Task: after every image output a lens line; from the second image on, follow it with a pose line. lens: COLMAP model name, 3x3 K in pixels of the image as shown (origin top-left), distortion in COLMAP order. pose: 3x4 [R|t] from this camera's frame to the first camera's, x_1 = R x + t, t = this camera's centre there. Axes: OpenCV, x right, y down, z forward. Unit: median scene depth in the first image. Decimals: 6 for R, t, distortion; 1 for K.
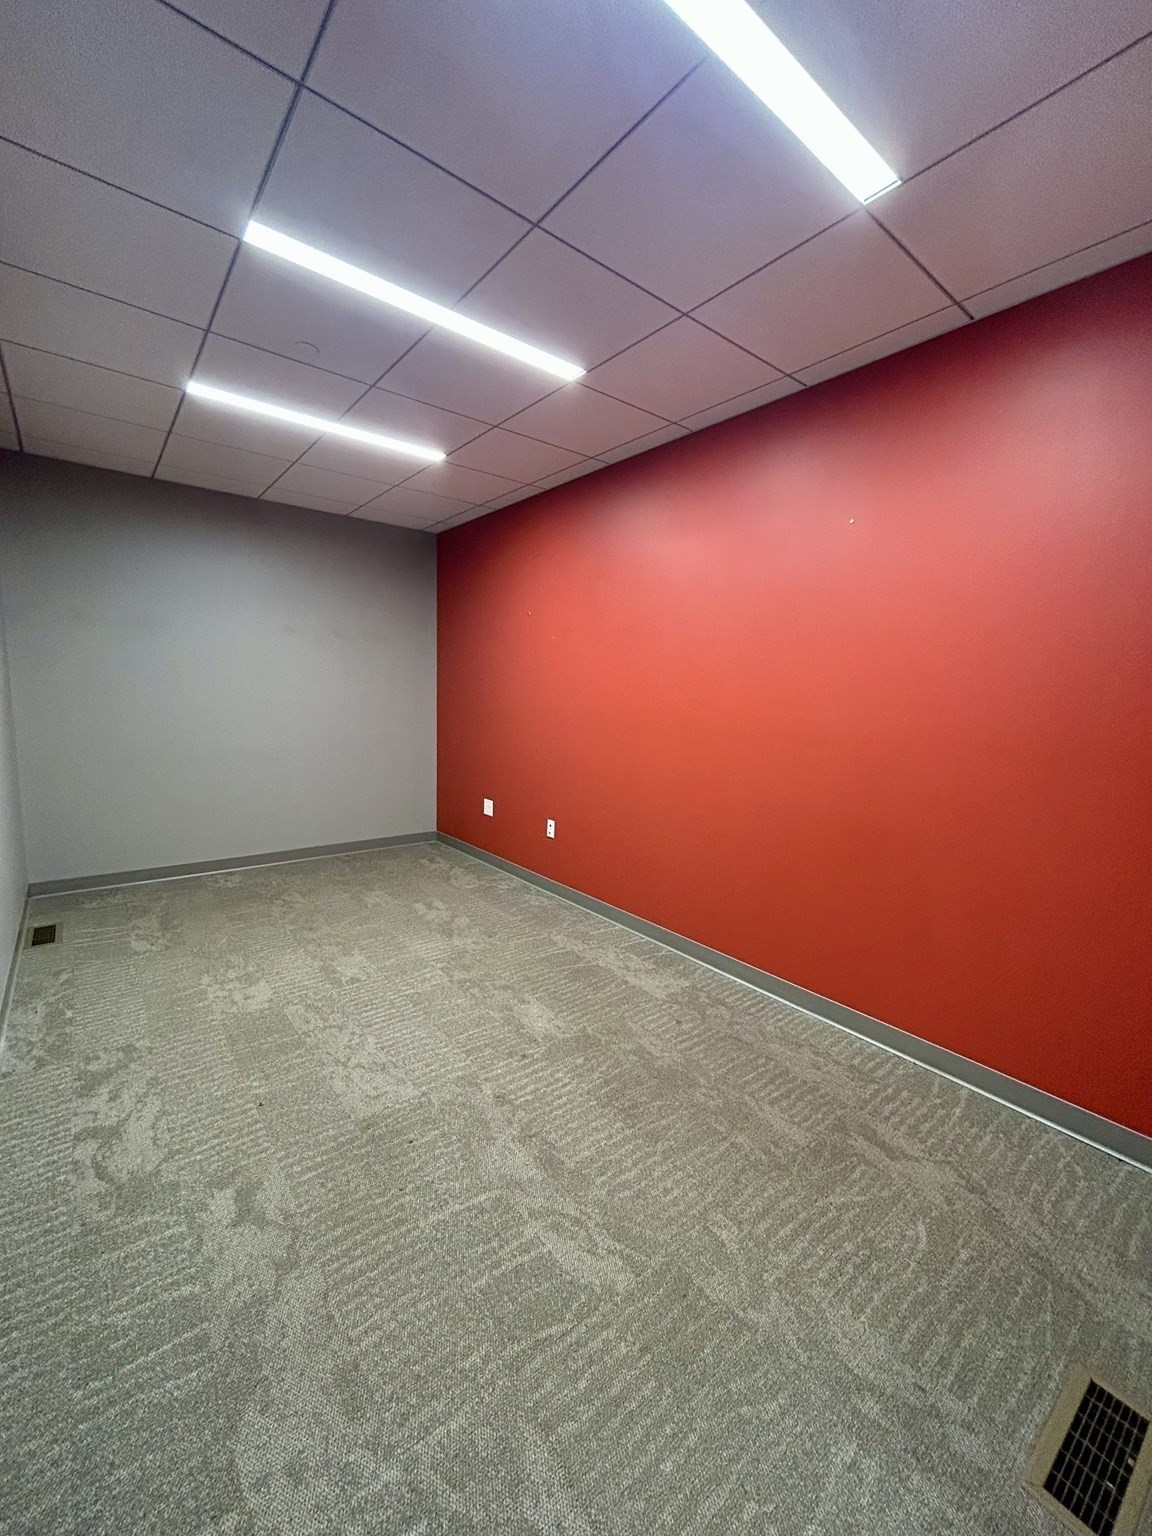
lens RADIAL K [[620.0, 0, 578.1], [0, 620.0, 768.7], [0, 0, 1]] dist [-0.001530, 0.000396]
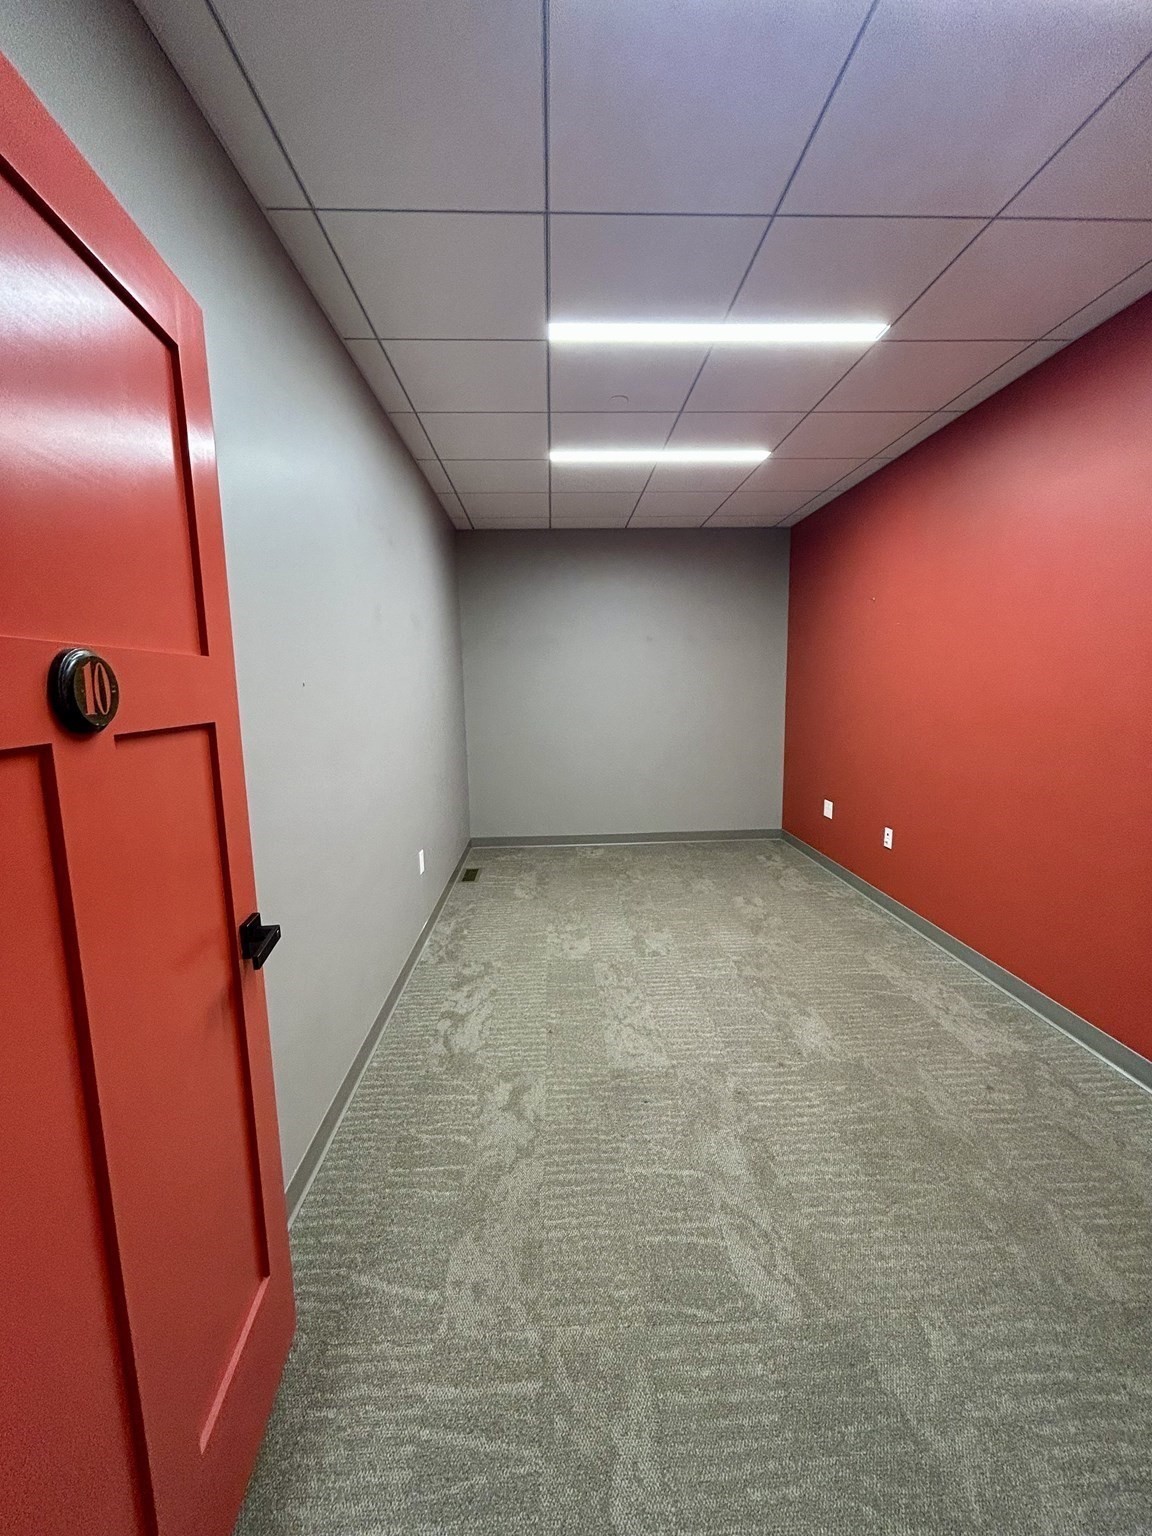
lens RADIAL K [[620.0, 0, 575.4], [0, 620.0, 768.2], [0, 0, 1]] dist [-0.001530, 0.000396]
pose [[0.802126, 0.037771, -0.595959, 0.234107], [-0.032544, 0.999279, 0.019530, -0.012003], [0.596267, 0.003730, 0.802777, 0.024413]]
